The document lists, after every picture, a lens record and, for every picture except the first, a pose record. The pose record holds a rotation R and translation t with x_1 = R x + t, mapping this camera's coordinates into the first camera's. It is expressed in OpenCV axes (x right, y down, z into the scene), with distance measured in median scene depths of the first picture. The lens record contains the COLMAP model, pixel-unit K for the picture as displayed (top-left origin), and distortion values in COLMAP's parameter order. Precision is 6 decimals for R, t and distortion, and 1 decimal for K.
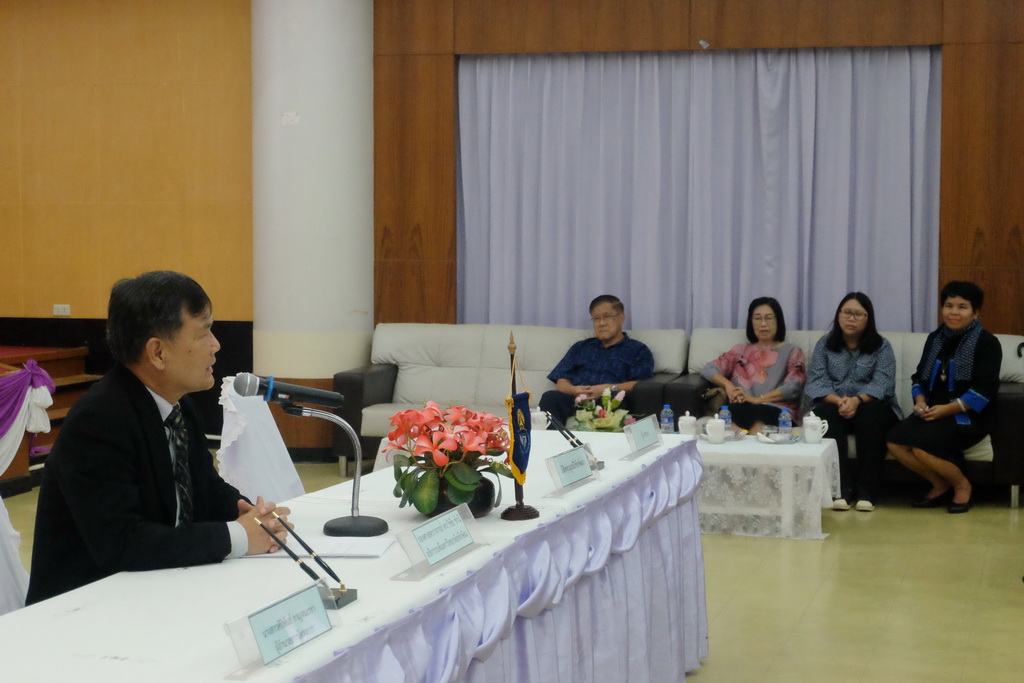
lens RADIAL K [[2182.7, 0, 512.0], [0, 2182.7, 341.5], [0, 0, 1]] dist [-0.006473, 0.025345]
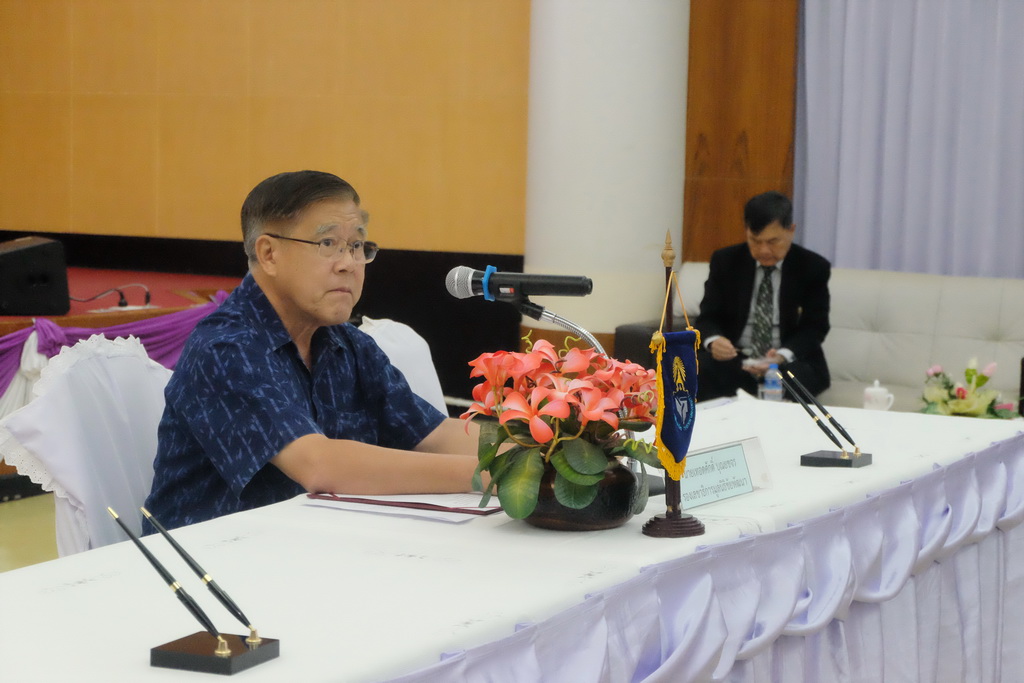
lens RADIAL K [[2142.1, 0, 512.0], [0, 2142.1, 341.5], [0, 0, 1]] dist [0.070967, 0.394994]
pose [[0.962640, 0.040685, -0.267710, 0.107651], [-0.040376, 0.999162, 0.006662, 0.021994], [0.267757, 0.004396, 0.963476, 0.366264]]
